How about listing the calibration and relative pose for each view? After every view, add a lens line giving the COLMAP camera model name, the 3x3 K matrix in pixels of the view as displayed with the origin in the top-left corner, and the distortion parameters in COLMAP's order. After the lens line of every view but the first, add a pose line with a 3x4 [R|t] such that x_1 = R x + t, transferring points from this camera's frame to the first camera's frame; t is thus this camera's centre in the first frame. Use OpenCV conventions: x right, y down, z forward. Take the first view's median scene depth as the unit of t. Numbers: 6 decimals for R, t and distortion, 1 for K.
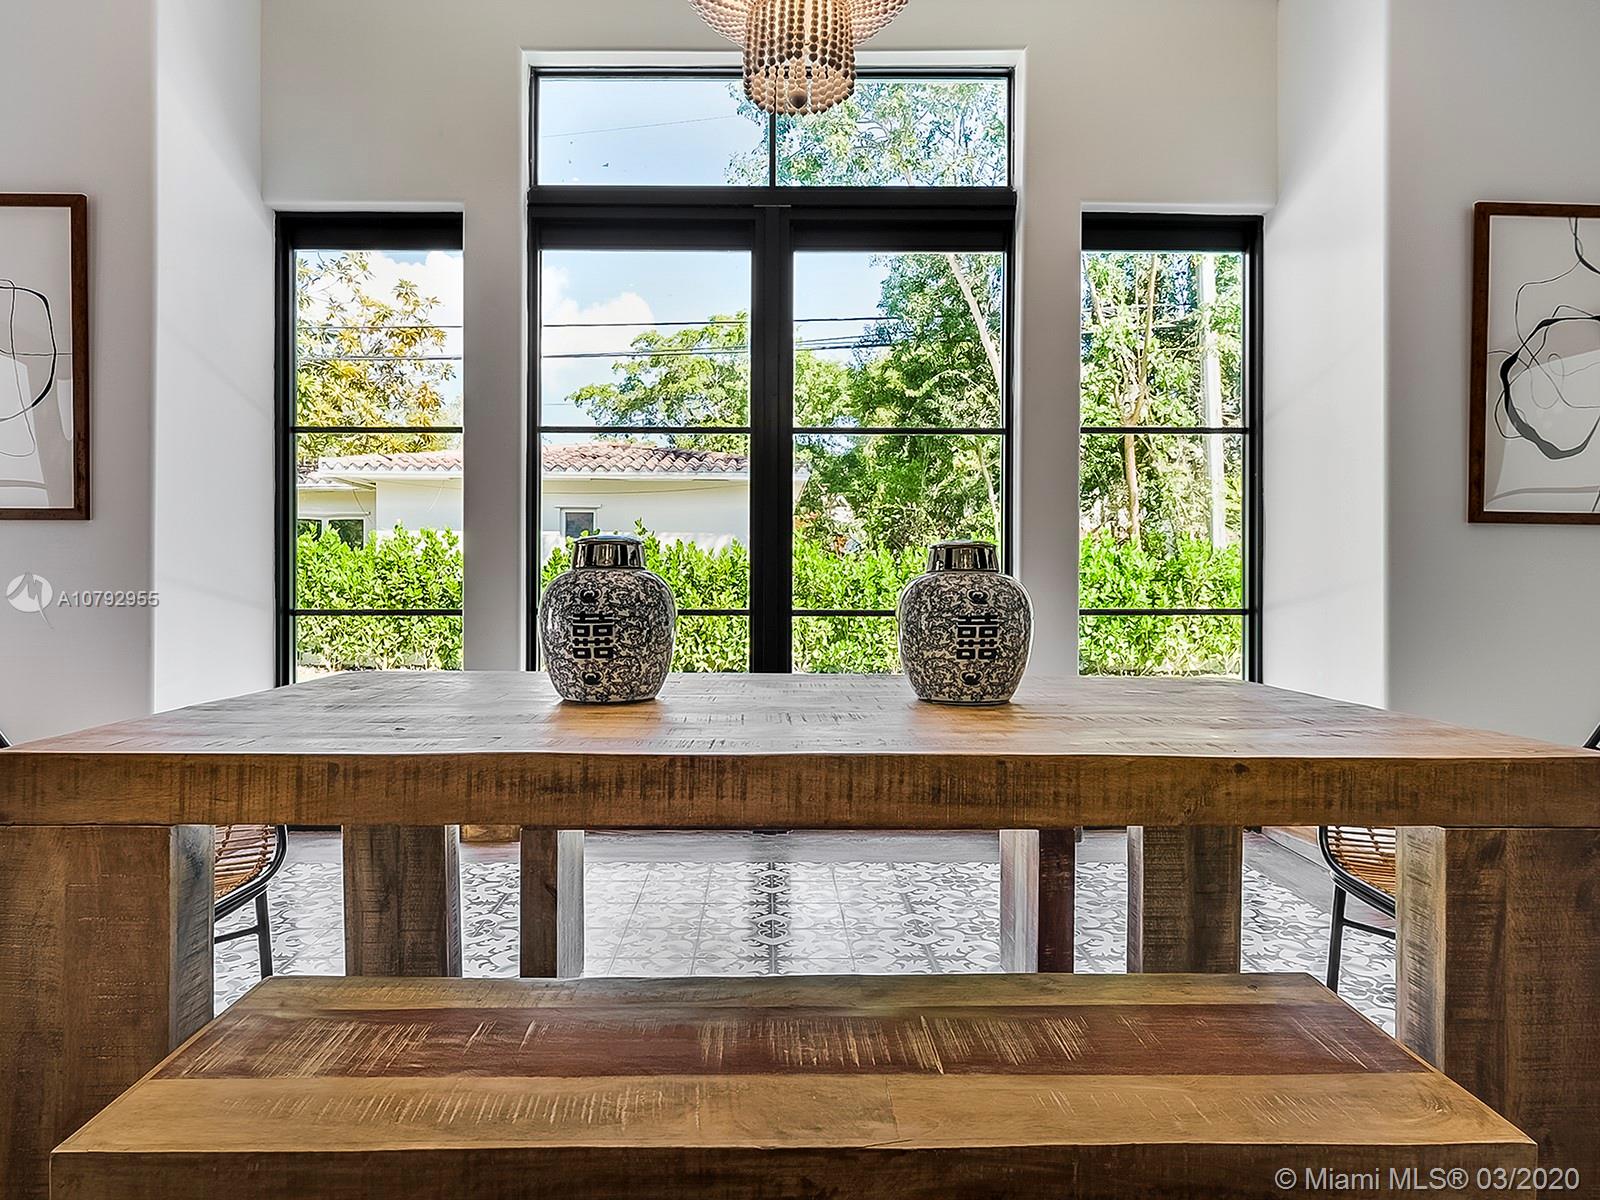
lens RADIAL K [[913.2, 0, 799.8], [0, 913.2, 587.1], [0, 0, 1]] dist [-0.003021, -0.002410]
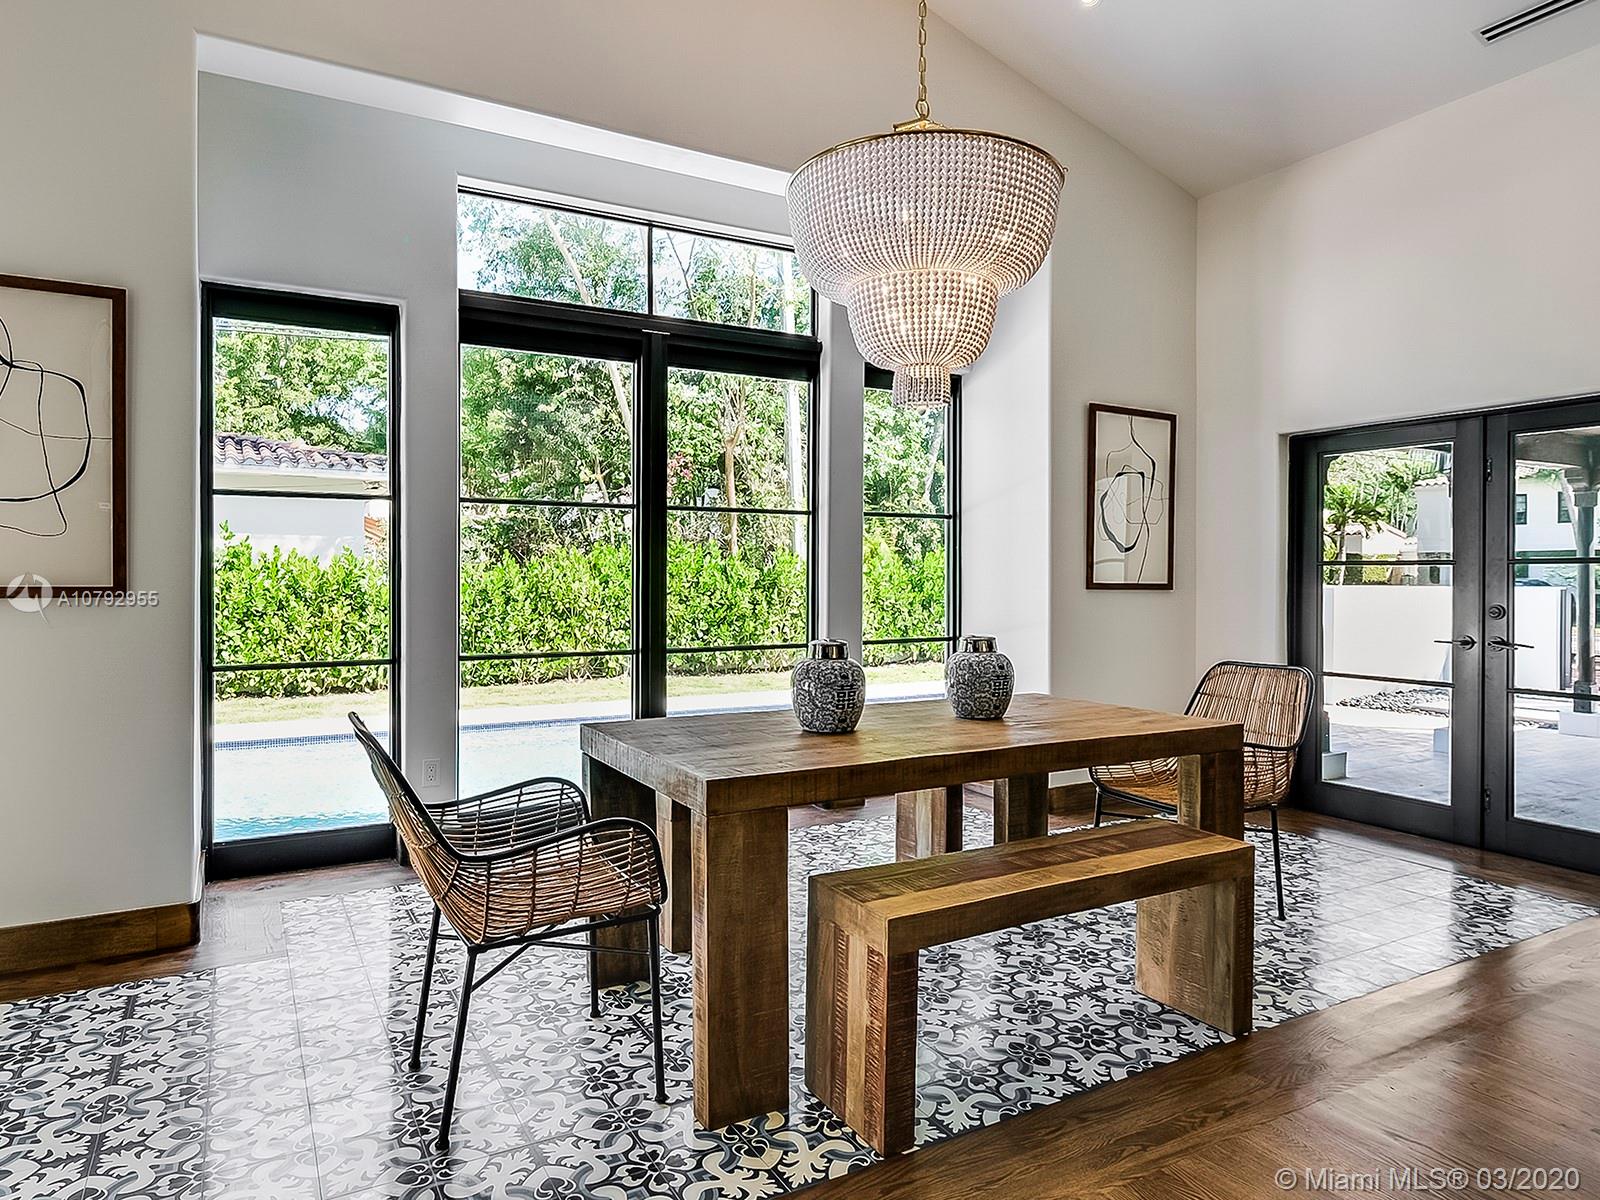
lens RADIAL K [[952.0, 0, 804.3], [0, 952.0, 580.0], [0, 0, 1]] dist [-0.001318, -0.000181]
pose [[0.880758, -0.000361, 0.473566, -0.465188], [0.000469, 1.000000, -0.000109, -0.070852], [-0.473566, 0.000318, 0.880758, -0.259429]]
